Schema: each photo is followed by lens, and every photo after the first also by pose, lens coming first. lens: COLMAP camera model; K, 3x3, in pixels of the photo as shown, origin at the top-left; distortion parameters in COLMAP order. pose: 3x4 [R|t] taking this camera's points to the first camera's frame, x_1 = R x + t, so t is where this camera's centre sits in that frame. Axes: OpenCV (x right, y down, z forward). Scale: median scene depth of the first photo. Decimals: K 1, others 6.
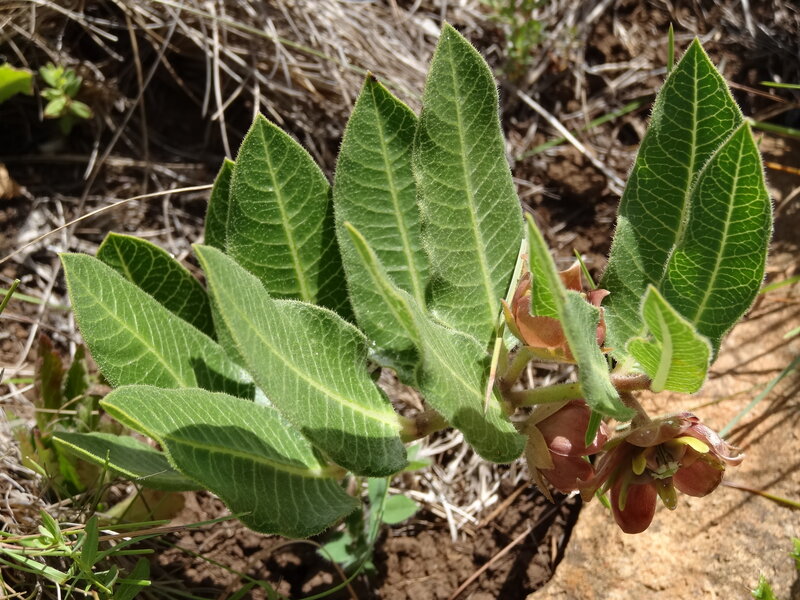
lens RADIAL K [[963.6, 0, 395.0], [0, 963.6, 300.3], [0, 0, 1]] dist [-0.029992, 0.000000]
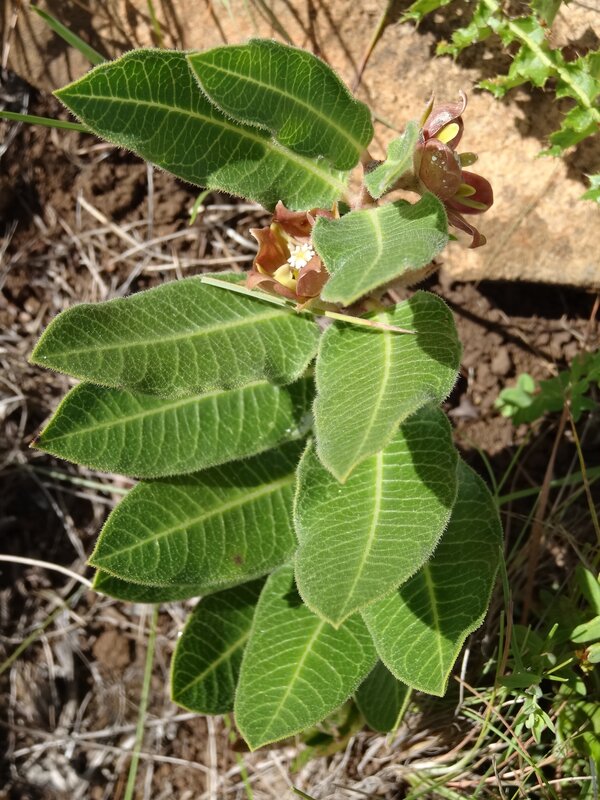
lens RADIAL K [[963.6, 0, 301.9], [0, 963.6, 395.4], [0, 0, 1]] dist [-0.029992, 0.000000]
pose [[-0.007284, -0.999536, -0.029590, 0.028469], [0.918771, -0.018370, 0.394362, -0.218991], [-0.394723, -0.024314, 0.918479, 0.037493]]
